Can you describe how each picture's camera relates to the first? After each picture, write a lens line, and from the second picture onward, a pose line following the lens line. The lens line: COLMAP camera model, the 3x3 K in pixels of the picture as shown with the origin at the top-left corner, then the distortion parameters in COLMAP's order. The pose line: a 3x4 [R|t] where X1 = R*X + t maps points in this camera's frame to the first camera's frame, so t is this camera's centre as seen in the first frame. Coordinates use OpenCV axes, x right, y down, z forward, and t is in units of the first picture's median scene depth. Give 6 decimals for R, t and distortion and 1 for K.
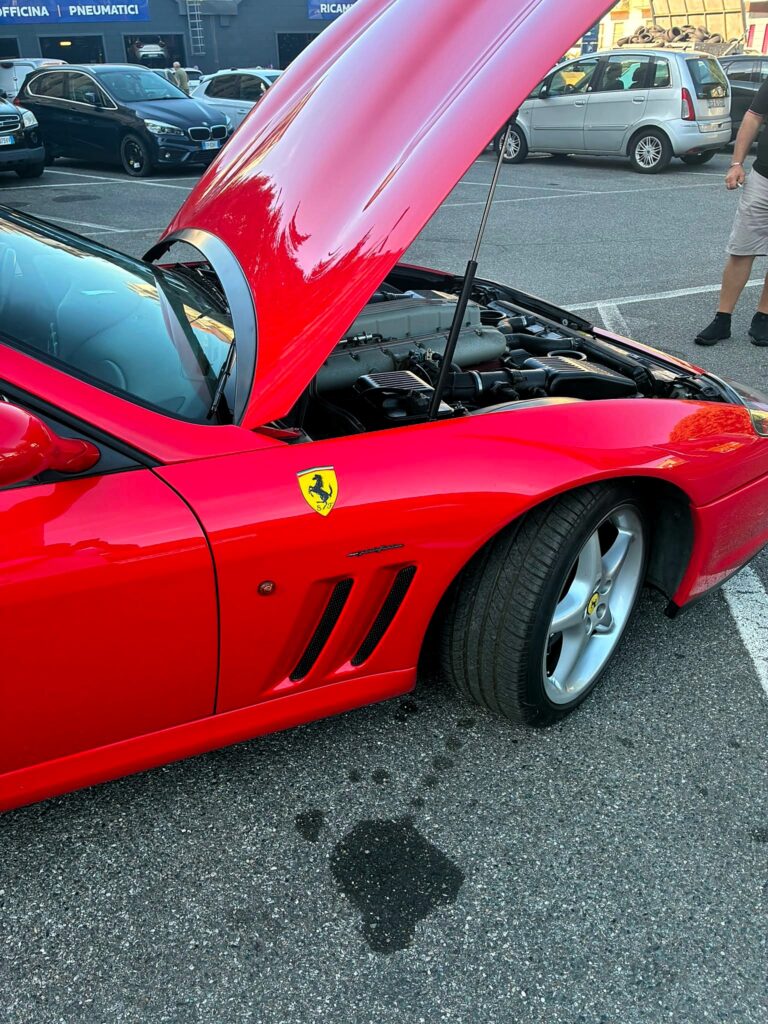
lens RADIAL K [[772.8, 0, 382.6], [0, 772.8, 500.3], [0, 0, 1]] dist [0.069601, -0.096397]
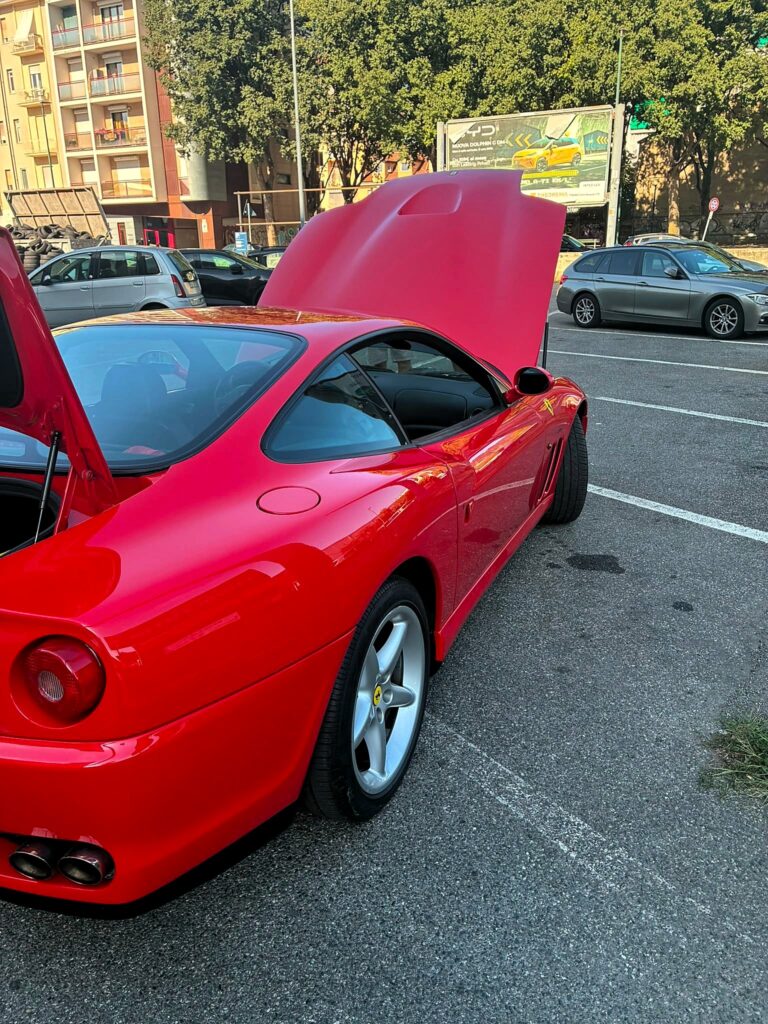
lens RADIAL K [[774.8, 0, 380.9], [0, 774.8, 507.9], [0, 0, 1]] dist [0.081627, -0.114746]
pose [[0.720315, -0.218495, 0.658336, -0.296118], [0.344476, 0.936465, -0.066104, 0.036673], [-0.602065, 0.274397, 0.749816, -0.067371]]
